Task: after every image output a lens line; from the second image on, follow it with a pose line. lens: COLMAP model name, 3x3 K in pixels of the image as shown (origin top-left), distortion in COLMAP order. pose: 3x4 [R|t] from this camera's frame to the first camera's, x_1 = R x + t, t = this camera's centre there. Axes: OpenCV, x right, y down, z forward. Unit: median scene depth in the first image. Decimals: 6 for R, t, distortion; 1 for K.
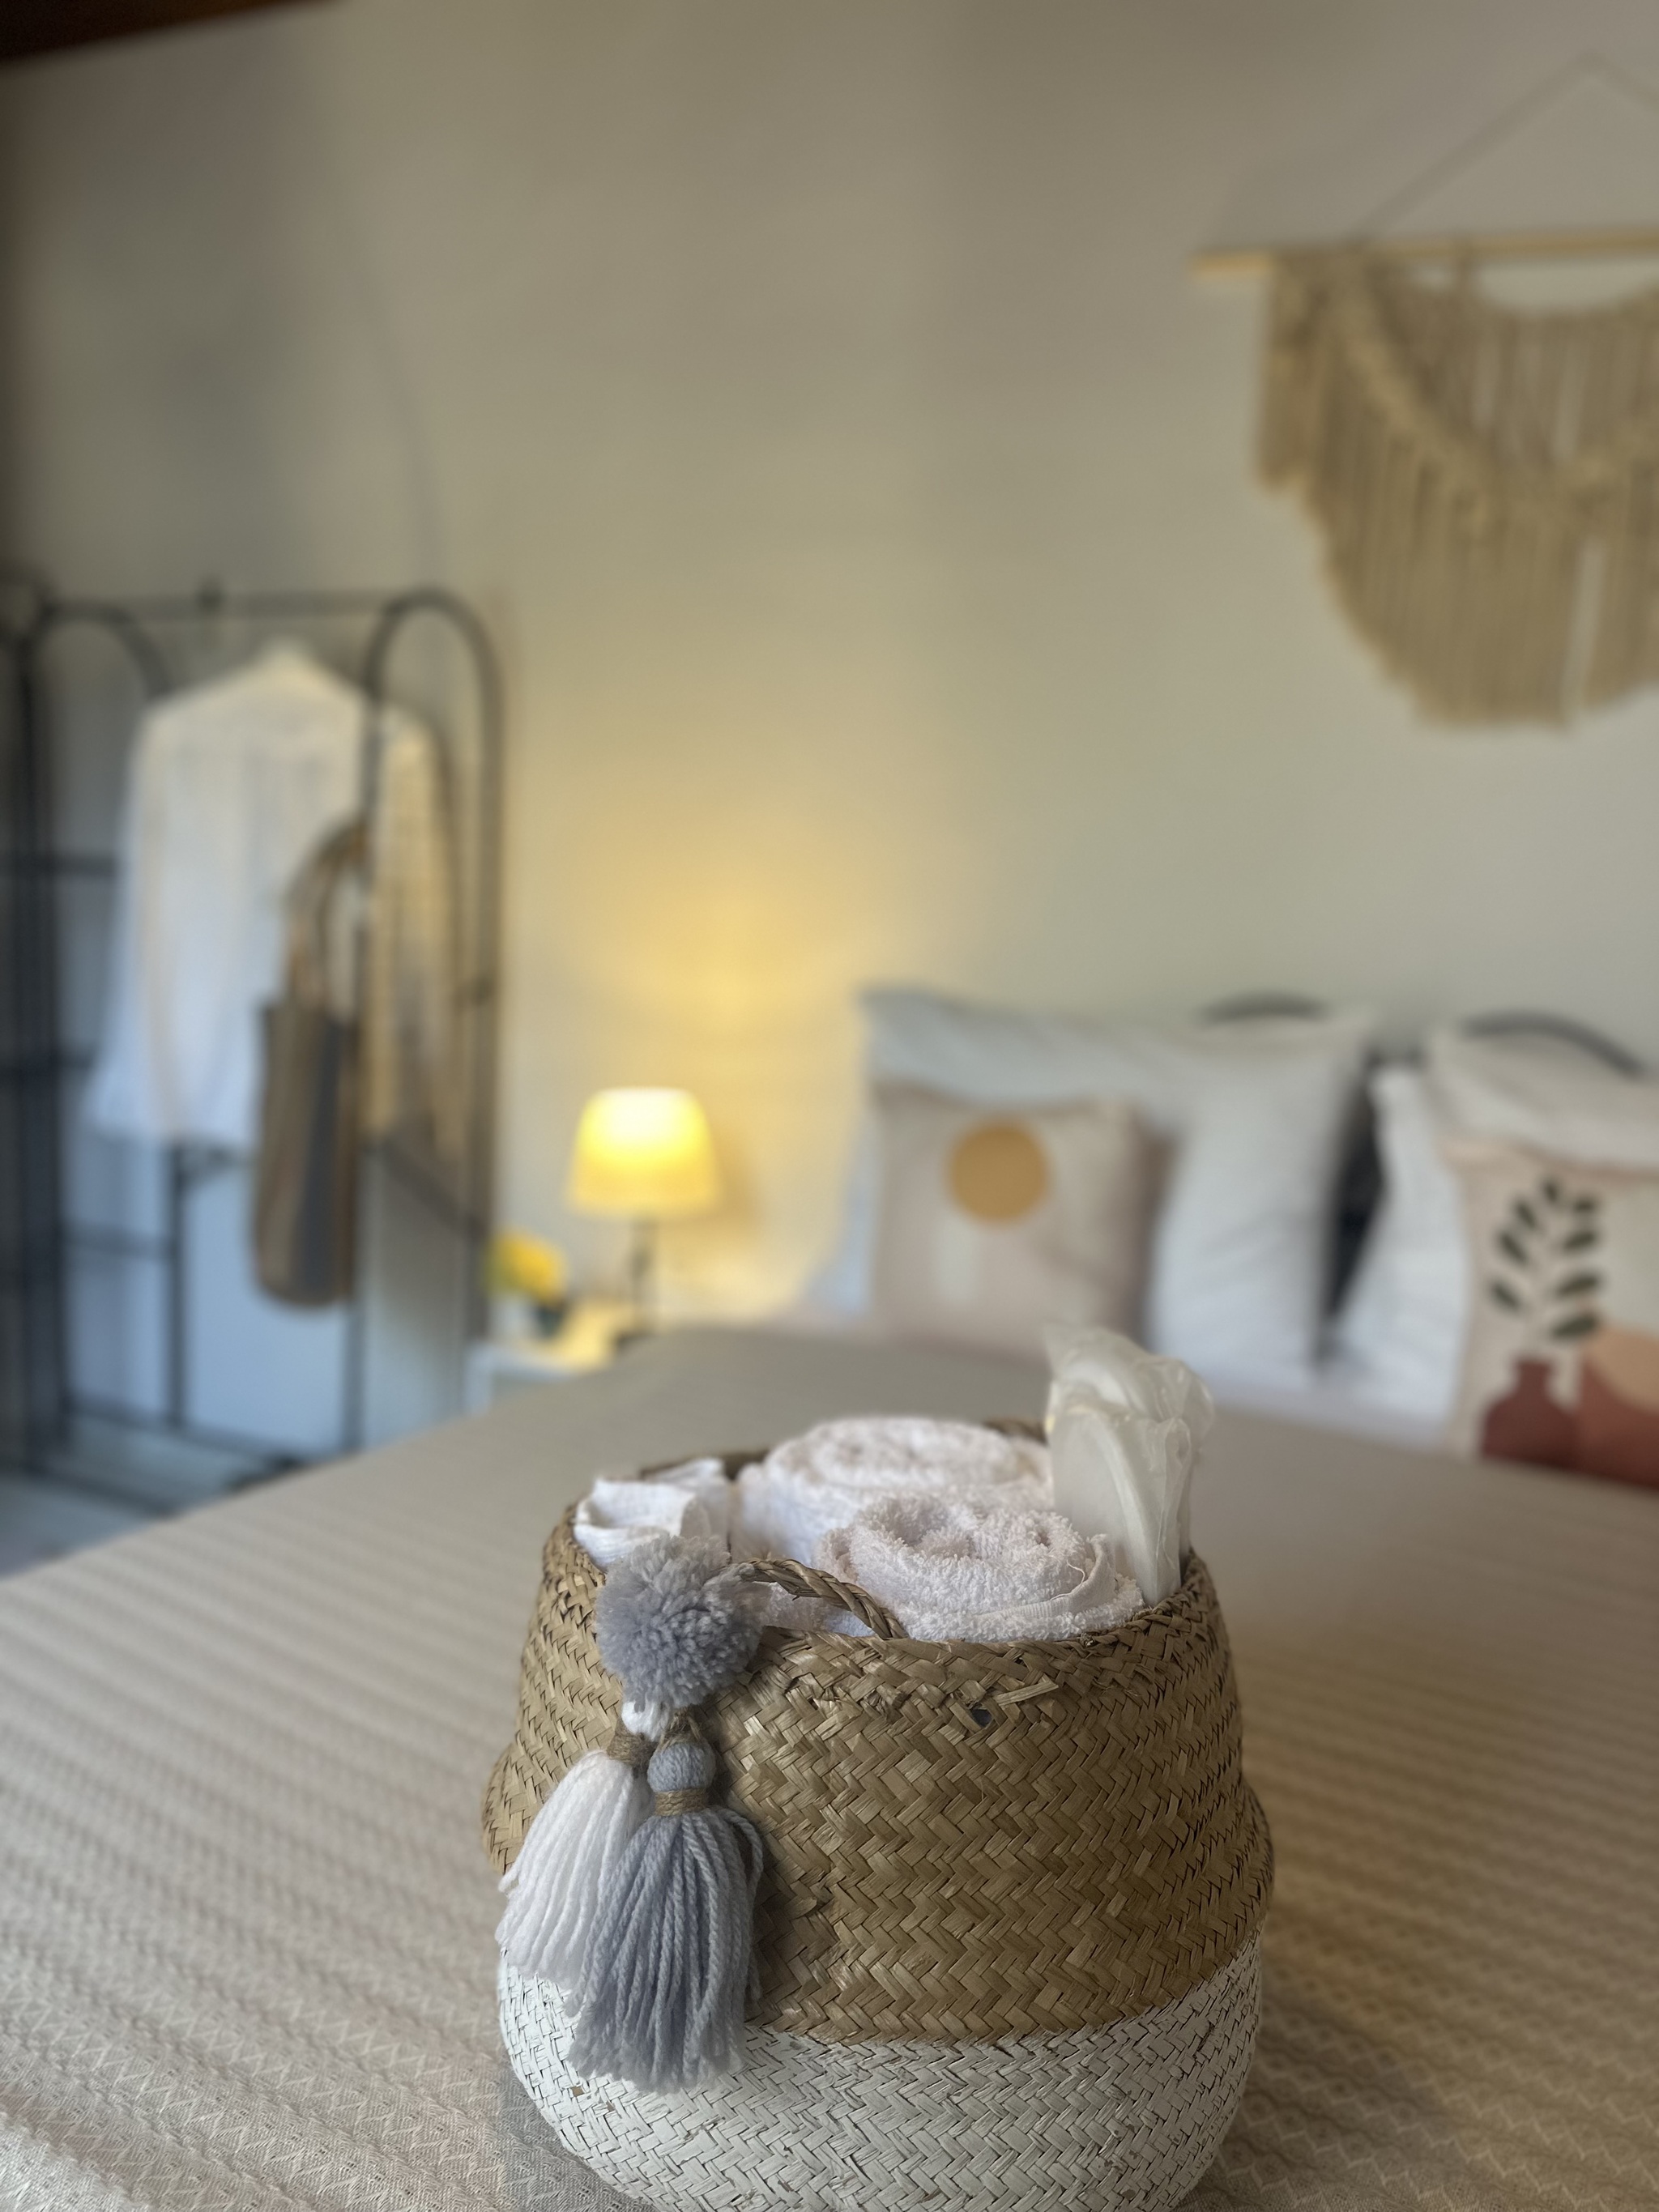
lens RADIAL K [[1624.6, 0, 829.5], [0, 1624.6, 1106.0], [0, 0, 1]] dist [-0.023595, -0.000700]
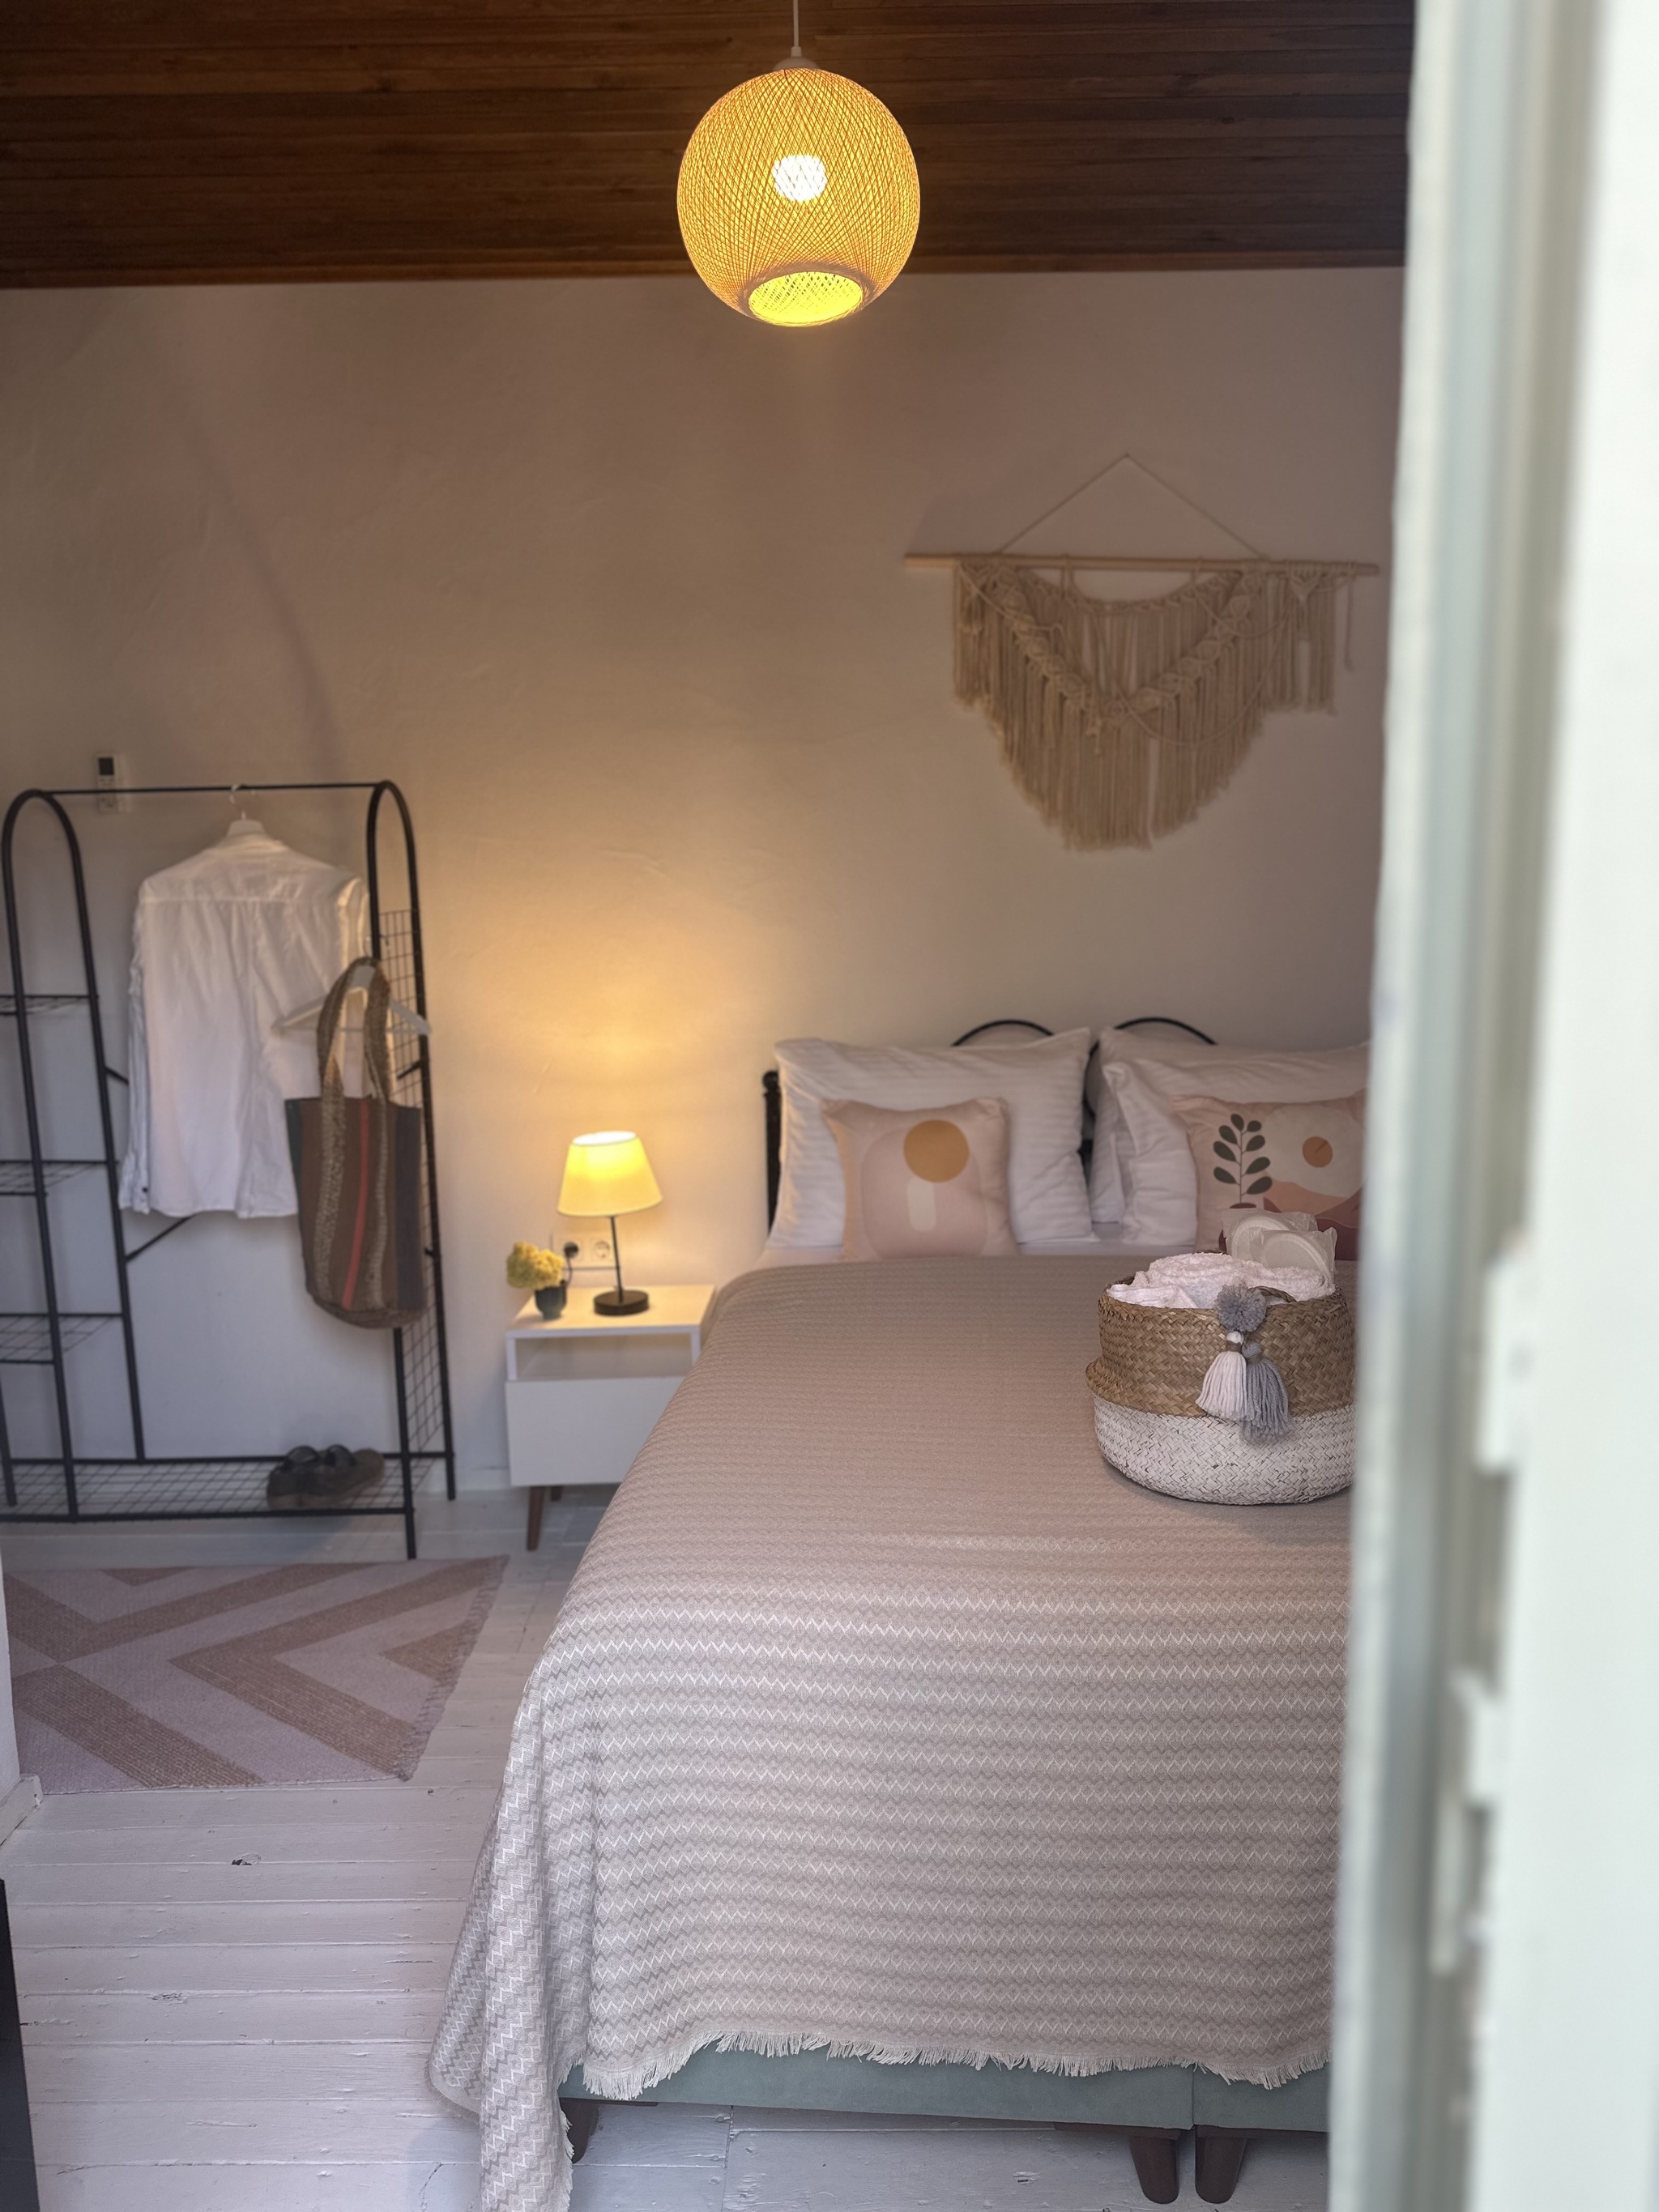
lens RADIAL K [[1554.9, 0, 829.5], [0, 1554.9, 1106.0], [0, 0, 1]] dist [0.080550, 0.000242]
pose [[0.919737, -0.137268, 0.367751, -0.514456], [0.124282, 0.990498, 0.058888, -0.100424], [-0.372340, -0.008456, 0.928058, -0.429905]]
